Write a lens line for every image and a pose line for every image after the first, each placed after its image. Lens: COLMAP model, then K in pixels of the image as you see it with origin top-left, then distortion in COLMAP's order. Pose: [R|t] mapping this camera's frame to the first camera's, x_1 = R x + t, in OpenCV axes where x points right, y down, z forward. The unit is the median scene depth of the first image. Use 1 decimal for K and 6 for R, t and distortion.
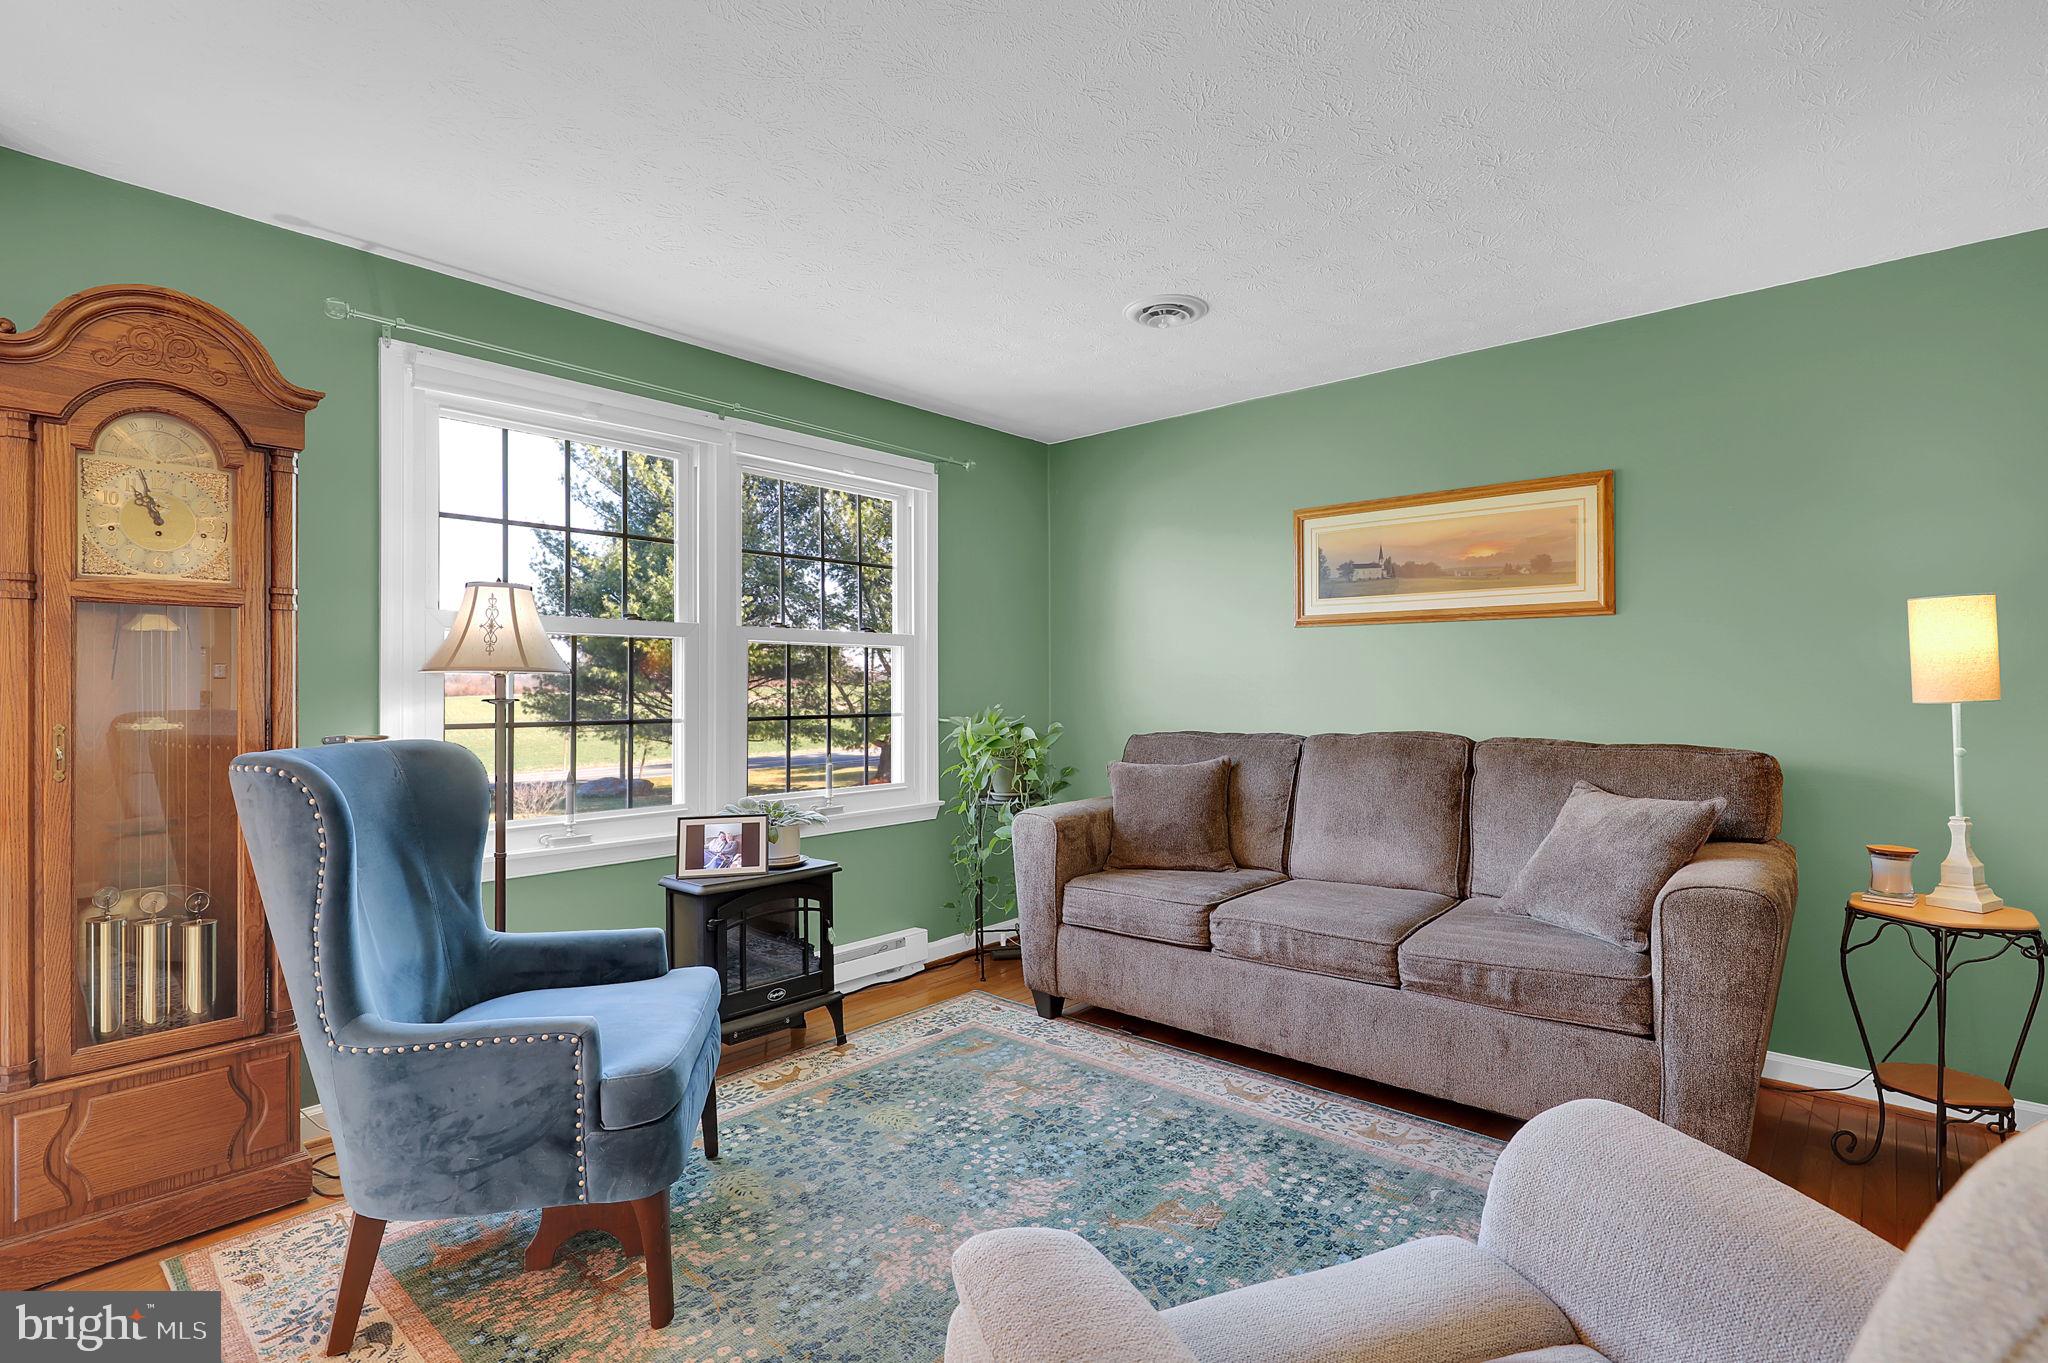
lens RADIAL K [[944.9, 0, 1053.4], [0, 944.9, 689.0], [0, 0, 1]] dist [0.000687, -0.000417]
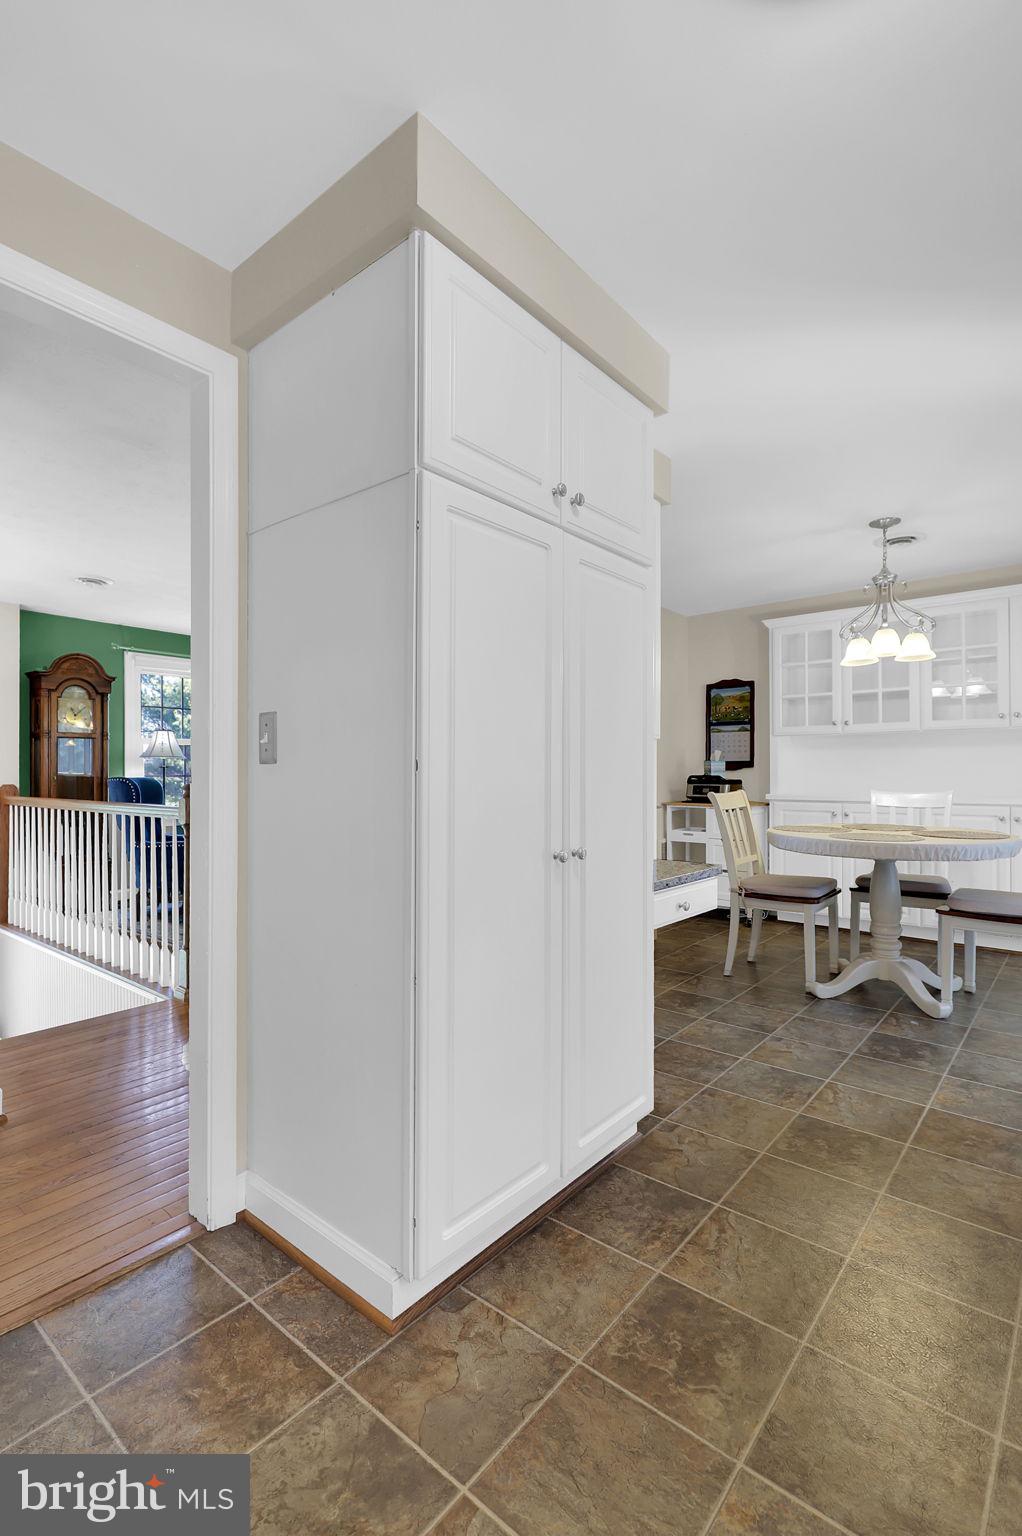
lens RADIAL K [[708.7, 0, 511.0], [0, 708.7, 768.0], [0, 0, 1]] dist [0.000687, -0.000417]
pose [[0.999989, 0.002886, 0.003634, 0.647418], [-0.002839, 0.999915, -0.012712, 0.051642], [-0.003671, 0.012701, 0.999913, -1.541292]]
